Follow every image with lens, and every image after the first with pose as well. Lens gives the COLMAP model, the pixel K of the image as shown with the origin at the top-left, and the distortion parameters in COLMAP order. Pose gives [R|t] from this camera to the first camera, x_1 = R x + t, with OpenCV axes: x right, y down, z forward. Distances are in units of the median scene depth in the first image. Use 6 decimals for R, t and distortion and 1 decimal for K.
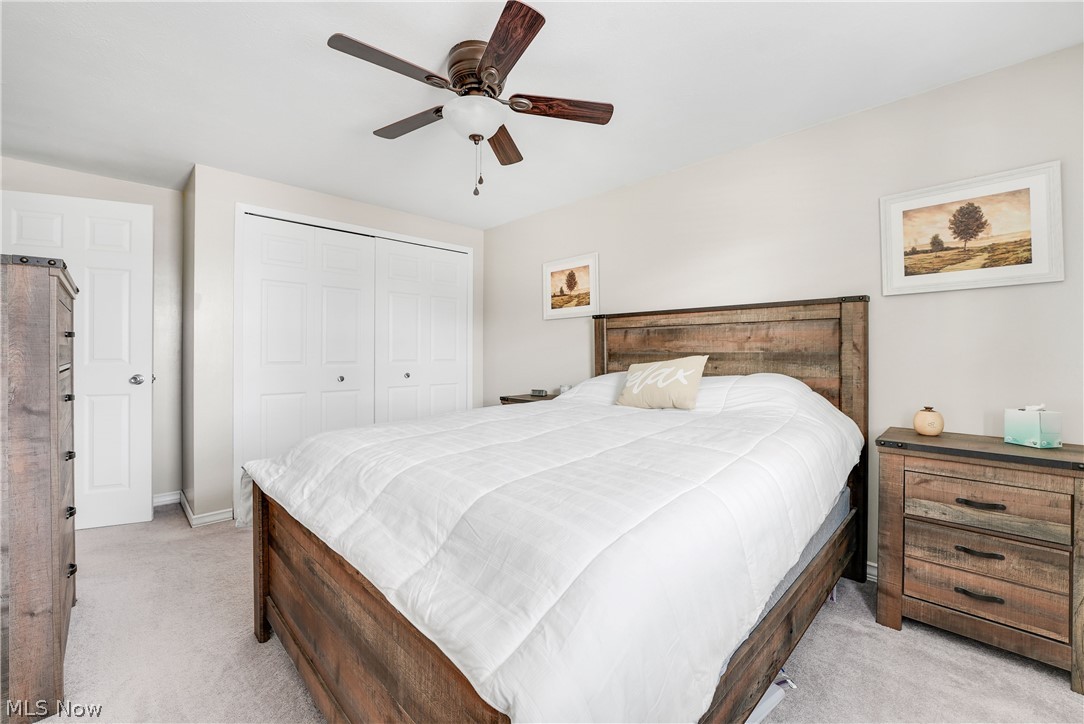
lens RADIAL K [[404.3, 0, 543.8], [0, 404.3, 352.2], [0, 0, 1]] dist [-0.002214, -0.000108]
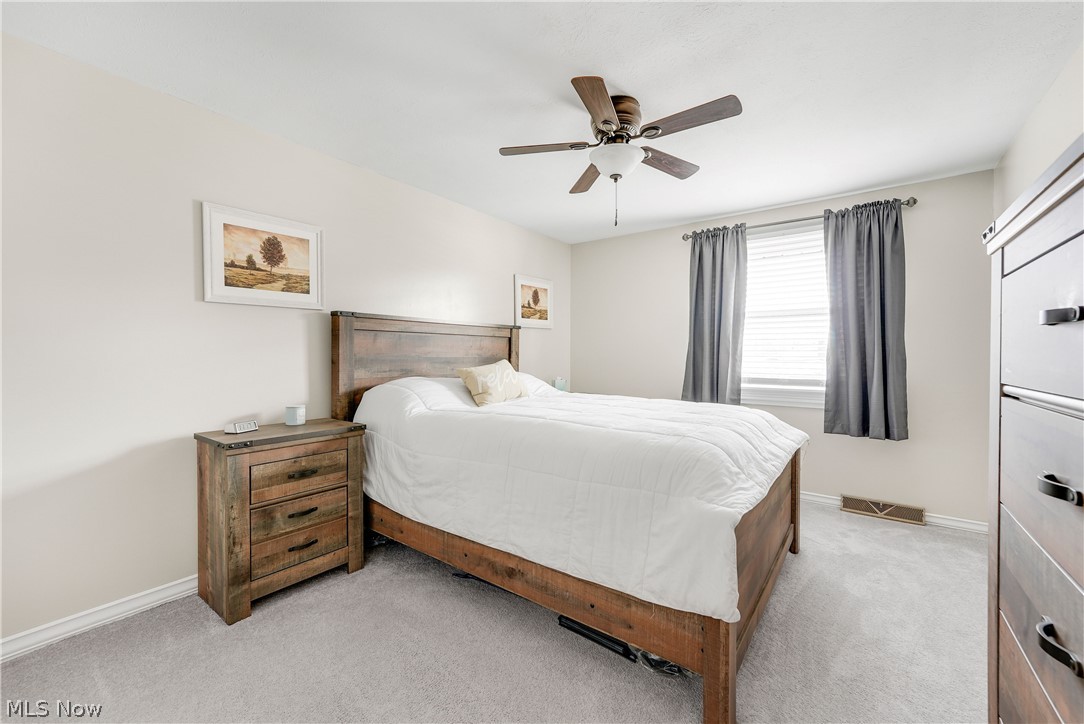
lens RADIAL K [[450.0, 0, 542.2], [0, 450.0, 357.9], [0, 0, 1]] dist [-0.020514, 0.001475]
pose [[-0.108712, -0.001571, 0.994072, -0.414962], [0.004909, 0.999986, 0.002118, 0.000265], [-0.994061, 0.005111, -0.108703, 0.369679]]
